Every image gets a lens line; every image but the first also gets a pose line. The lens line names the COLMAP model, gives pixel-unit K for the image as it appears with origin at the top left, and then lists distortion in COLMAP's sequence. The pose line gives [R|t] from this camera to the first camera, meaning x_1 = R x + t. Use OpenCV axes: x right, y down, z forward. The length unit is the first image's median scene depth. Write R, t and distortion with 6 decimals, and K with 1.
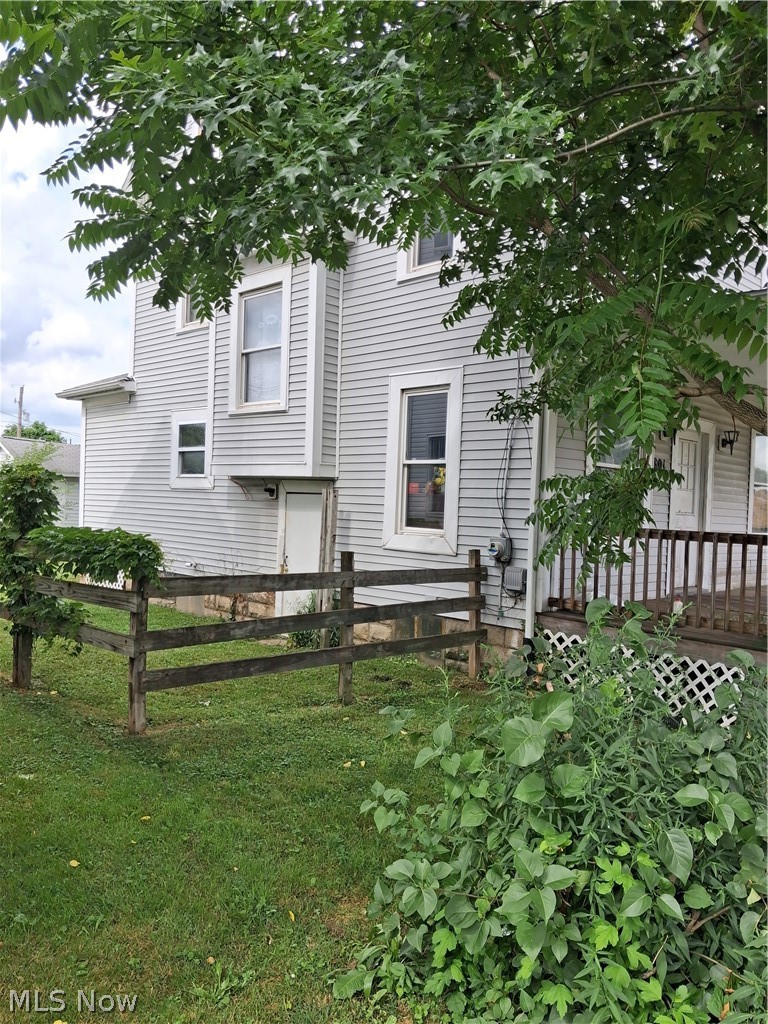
lens RADIAL K [[801.8, 0, 385.0], [0, 801.8, 531.3], [0, 0, 1]] dist [0.007415, 0.000797]
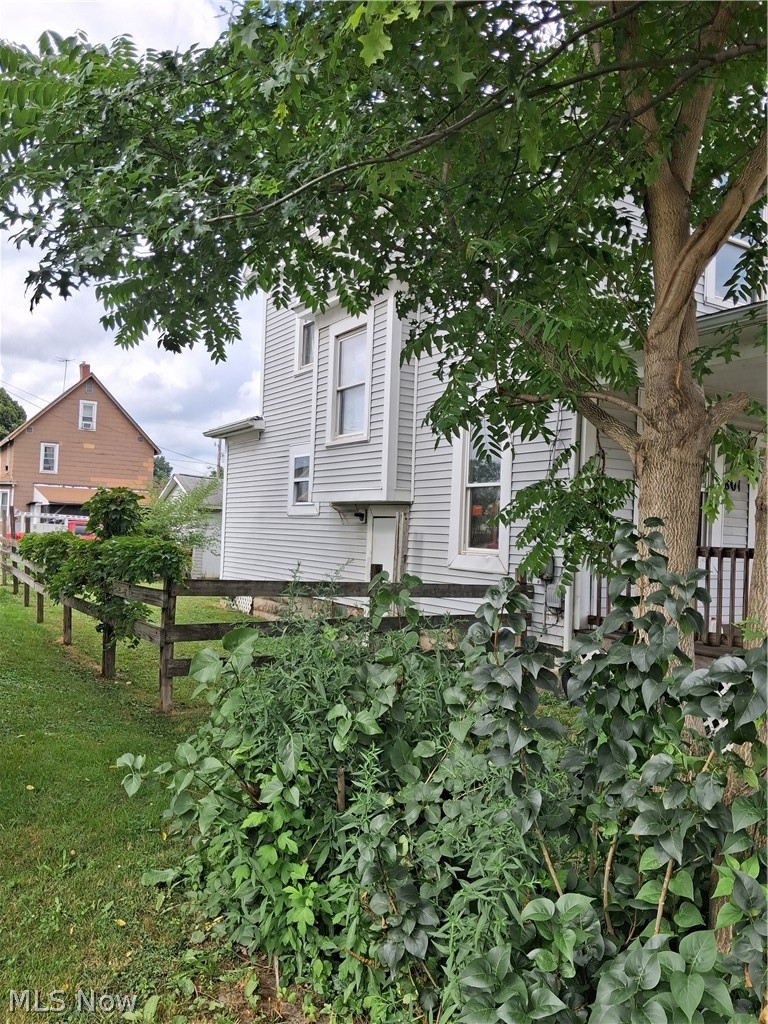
lens RADIAL K [[809.7, 0, 384.0], [0, 809.7, 512.0], [0, 0, 1]] dist [0.017291, -0.005972]
pose [[0.969907, -0.004327, -0.243439, 0.169584], [-0.013261, 0.997419, -0.070561, 0.023515], [0.243116, 0.071665, 0.967346, -0.048005]]
